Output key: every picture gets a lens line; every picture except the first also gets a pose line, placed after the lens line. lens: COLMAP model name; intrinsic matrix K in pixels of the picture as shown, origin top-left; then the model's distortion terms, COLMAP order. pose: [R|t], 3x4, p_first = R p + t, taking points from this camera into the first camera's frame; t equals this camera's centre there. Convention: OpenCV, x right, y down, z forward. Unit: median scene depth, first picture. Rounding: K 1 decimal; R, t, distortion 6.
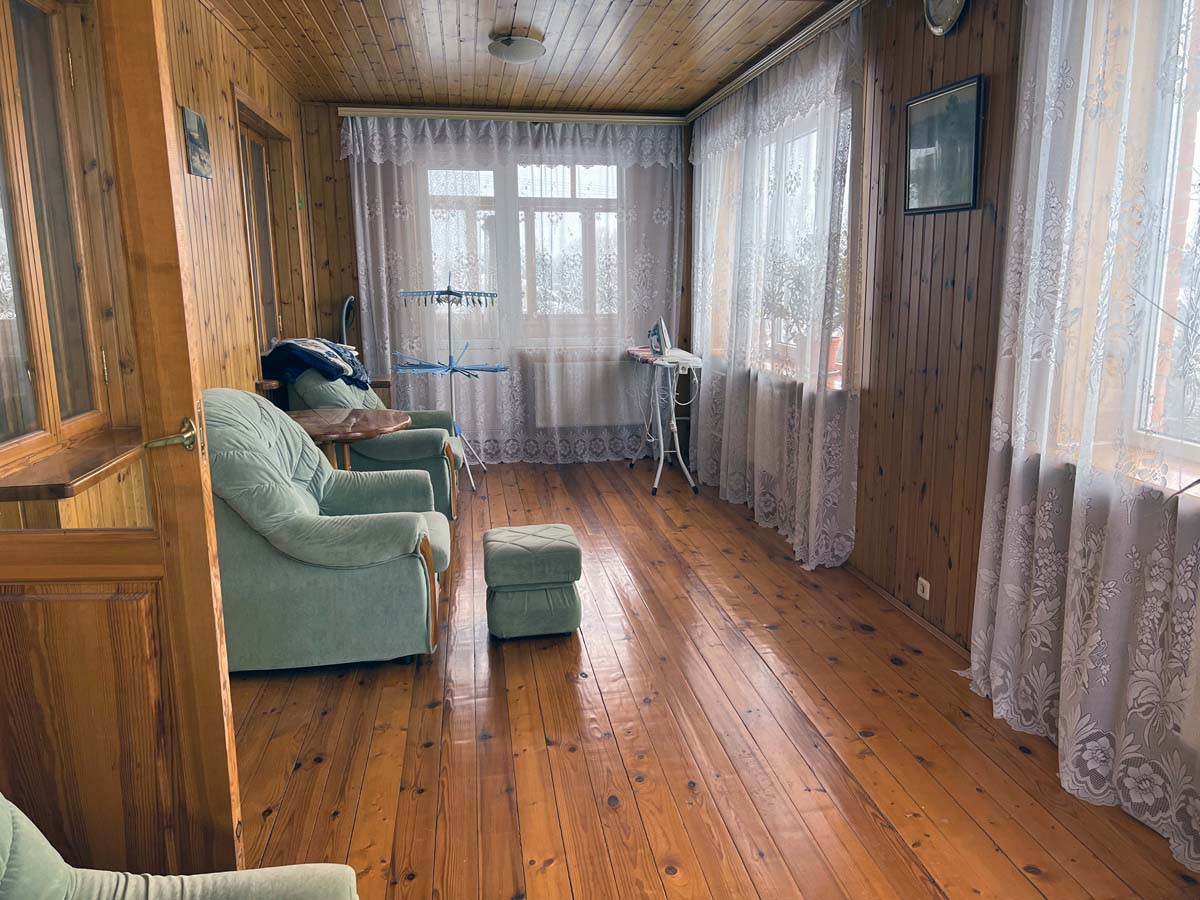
lens RADIAL K [[890.2, 0, 614.4], [0, 890.2, 453.0], [0, 0, 1]] dist [0.067624, -0.081299]
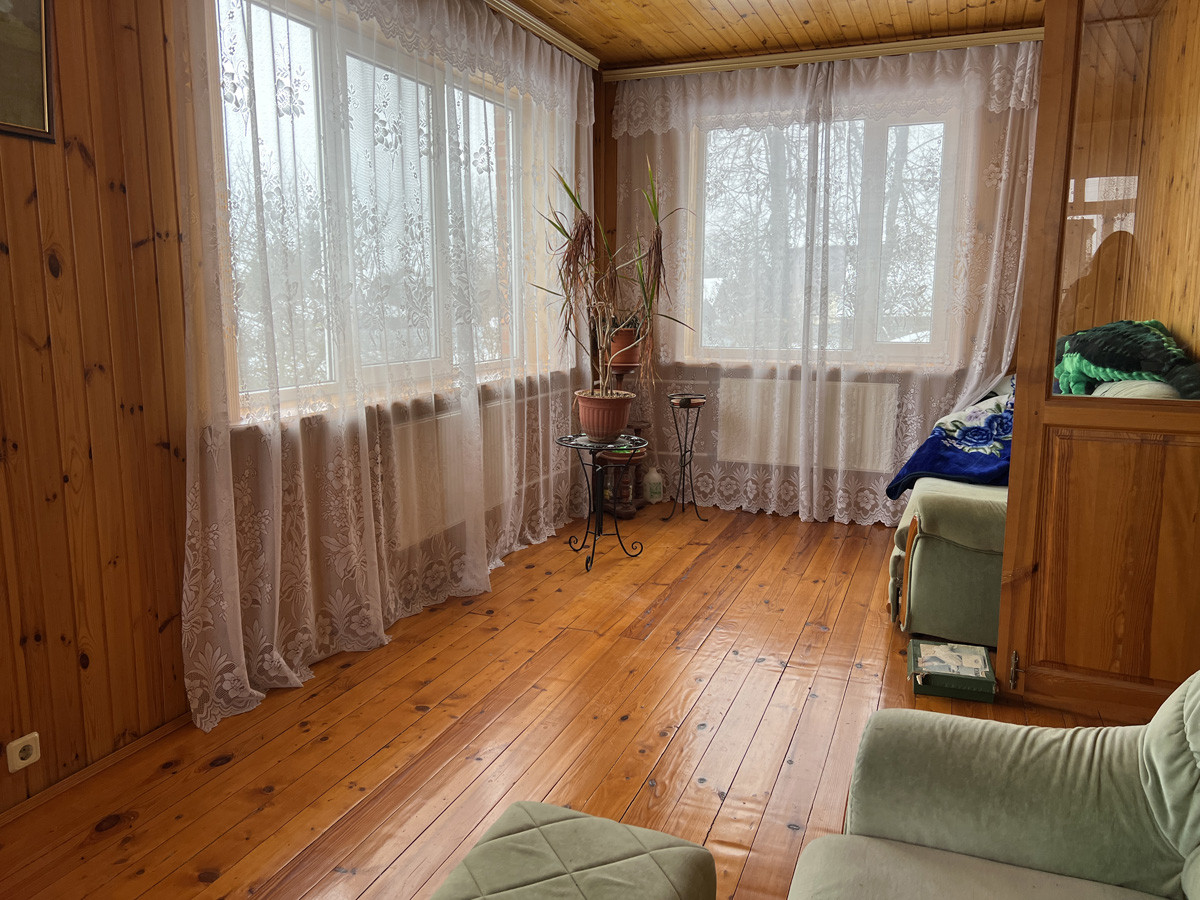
lens RADIAL K [[890.2, 0, 614.4], [0, 890.2, 453.0], [0, 0, 1]] dist [0.067624, -0.081299]
pose [[-0.865383, -0.078977, 0.494848, -0.318285], [0.102615, 0.938647, 0.329258, -0.220448], [-0.490492, 0.335713, -0.804185, 1.356068]]
